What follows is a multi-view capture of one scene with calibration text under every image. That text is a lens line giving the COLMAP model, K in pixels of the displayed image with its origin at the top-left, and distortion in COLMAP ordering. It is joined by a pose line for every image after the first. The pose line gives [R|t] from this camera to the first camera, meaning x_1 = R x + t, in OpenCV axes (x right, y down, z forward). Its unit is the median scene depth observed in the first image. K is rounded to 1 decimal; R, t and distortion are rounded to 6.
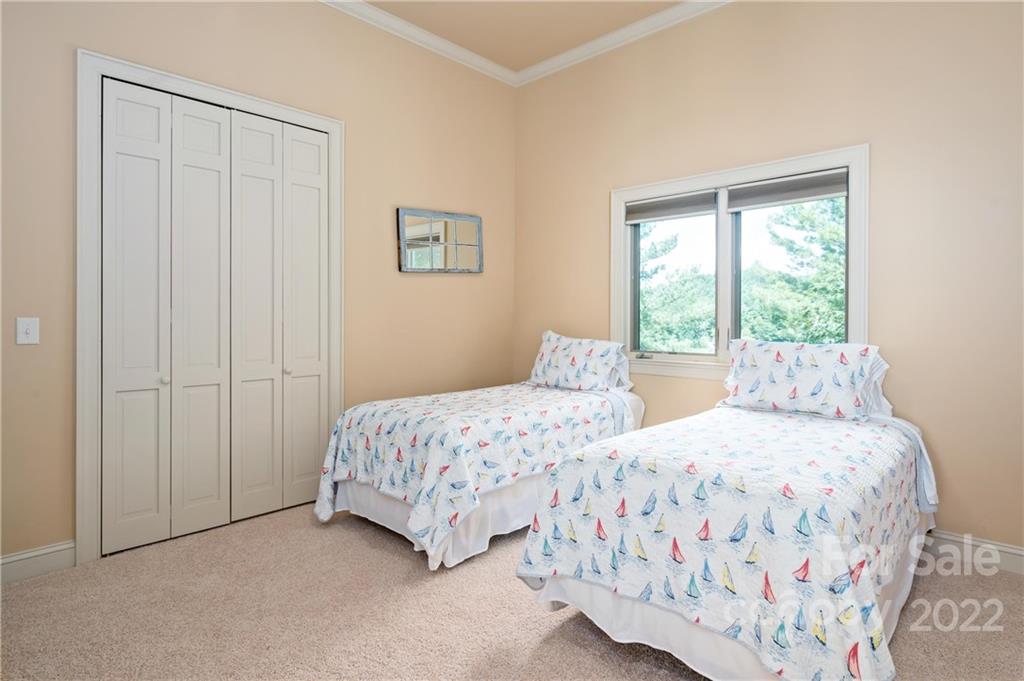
lens RADIAL K [[543.7, 0, 511.0], [0, 543.7, 335.0], [0, 0, 1]] dist [-0.003397, -0.000363]
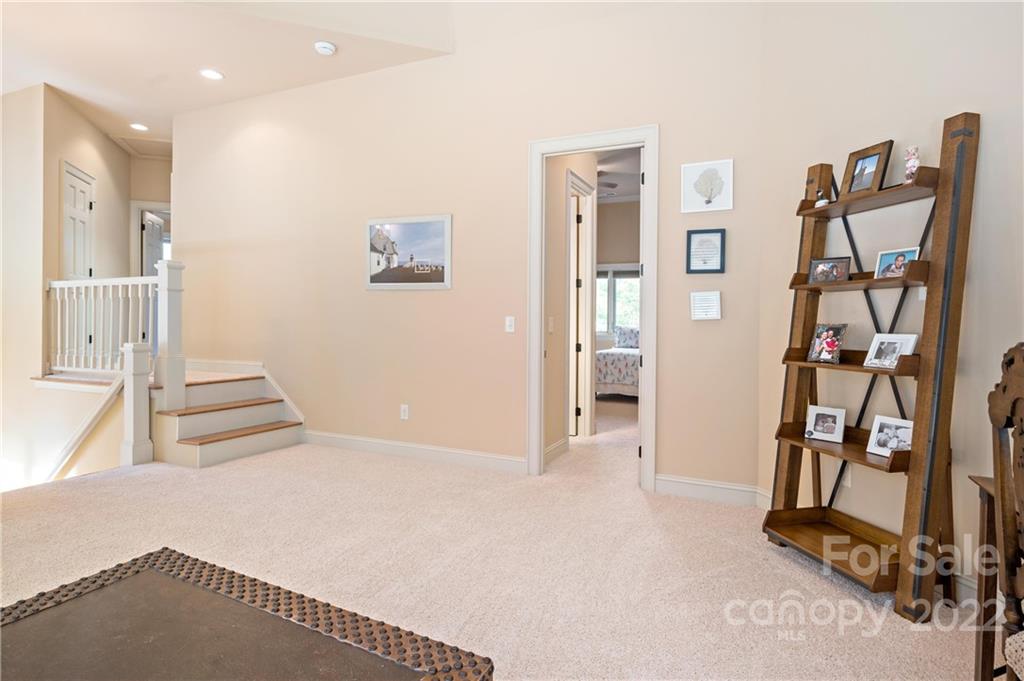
lens RADIAL K [[543.7, 0, 512.9], [0, 543.7, 336.3], [0, 0, 1]] dist [-0.003397, -0.000363]
pose [[0.945040, 0.002970, 0.326940, -1.885023], [-0.005047, 0.999972, 0.005504, 0.090833], [-0.326915, -0.006852, 0.945029, -2.778310]]
